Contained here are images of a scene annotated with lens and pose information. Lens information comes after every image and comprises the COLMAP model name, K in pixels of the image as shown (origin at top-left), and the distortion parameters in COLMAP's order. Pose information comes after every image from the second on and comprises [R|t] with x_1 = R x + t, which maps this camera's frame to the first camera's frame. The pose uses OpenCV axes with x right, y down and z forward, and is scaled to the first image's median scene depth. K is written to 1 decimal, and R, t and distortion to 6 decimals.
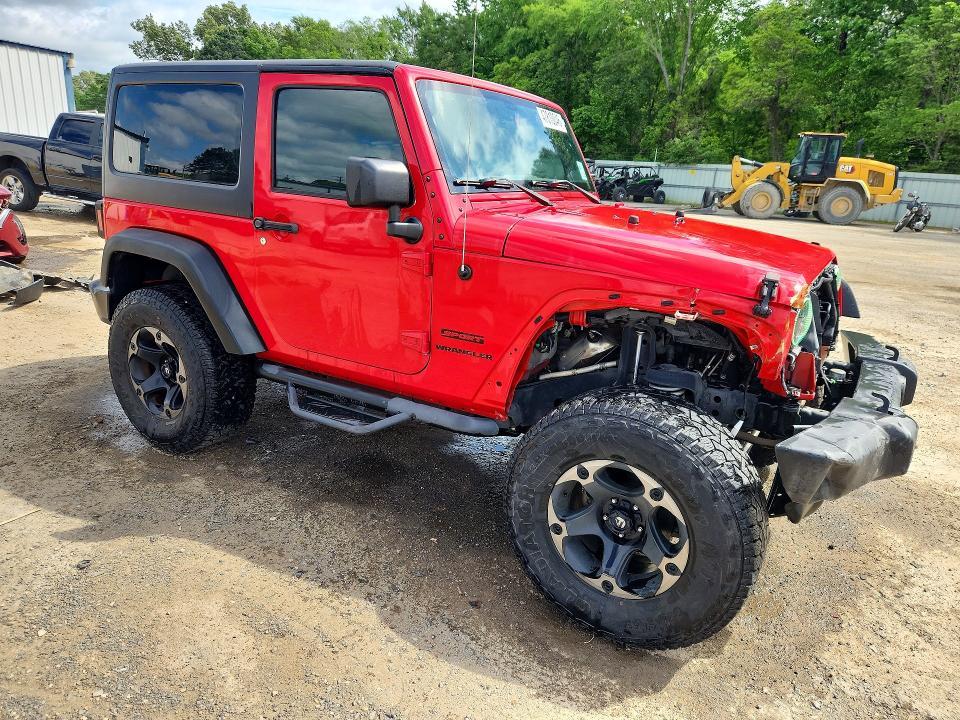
lens RADIAL K [[667.4, 0, 483.0], [0, 667.4, 358.6], [0, 0, 1]] dist [0.012161, -0.002602]
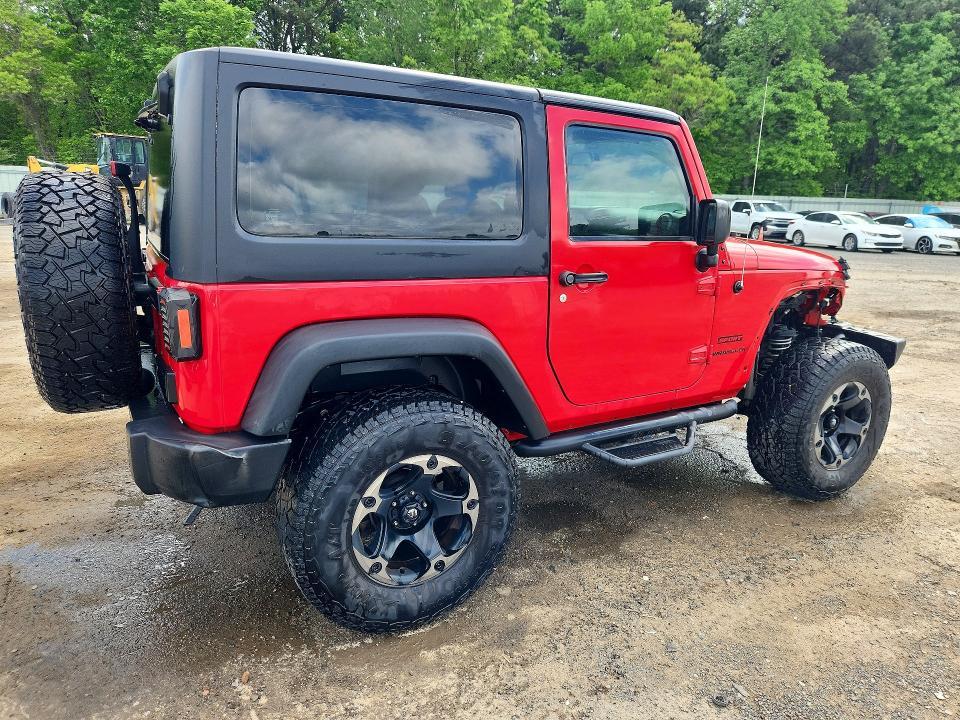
lens RADIAL K [[667.4, 0, 483.6], [0, 667.4, 357.8], [0, 0, 1]] dist [0.012161, -0.002602]
pose [[0.480689, -0.247241, 0.841315, -1.021750], [0.243853, 0.959274, 0.142579, -0.226208], [-0.842303, 0.136621, 0.521403, 0.580990]]
